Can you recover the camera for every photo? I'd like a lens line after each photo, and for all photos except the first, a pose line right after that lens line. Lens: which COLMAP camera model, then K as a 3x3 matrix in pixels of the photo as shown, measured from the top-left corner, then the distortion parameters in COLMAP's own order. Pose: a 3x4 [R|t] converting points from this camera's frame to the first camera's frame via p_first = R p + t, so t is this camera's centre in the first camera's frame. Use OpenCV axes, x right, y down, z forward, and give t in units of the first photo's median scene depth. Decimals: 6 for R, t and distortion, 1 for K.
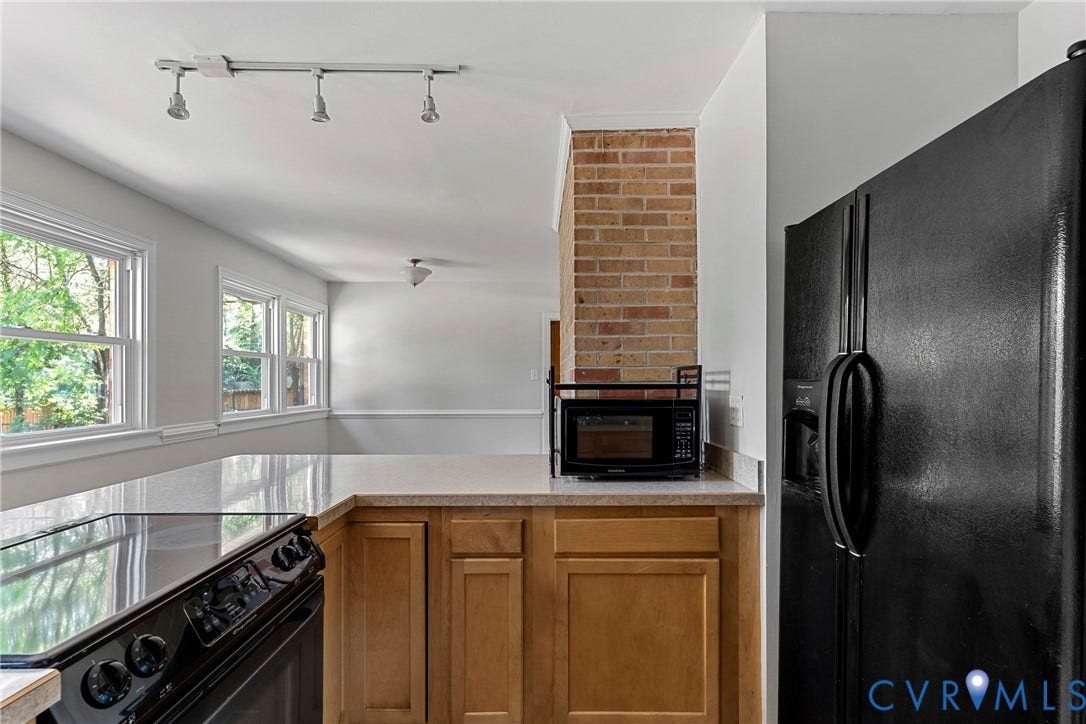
lens RADIAL K [[528.1, 0, 540.0], [0, 528.1, 375.2], [0, 0, 1]] dist [0.003521, 0.000311]
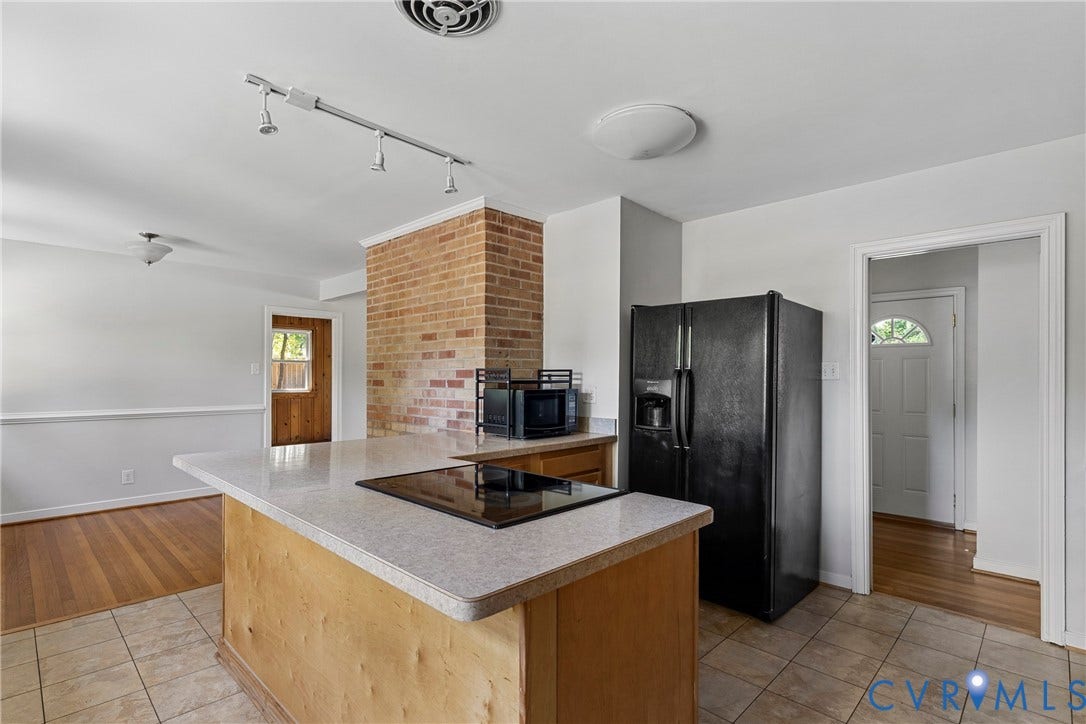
lens RADIAL K [[528.1, 0, 540.0], [0, 528.1, 375.2], [0, 0, 1]] dist [0.003521, 0.000311]
pose [[0.697343, 0.008658, 0.716685, -0.878473], [-0.016627, 0.999853, 0.004100, -0.004784], [-0.716545, -0.014775, 0.697385, -0.135157]]
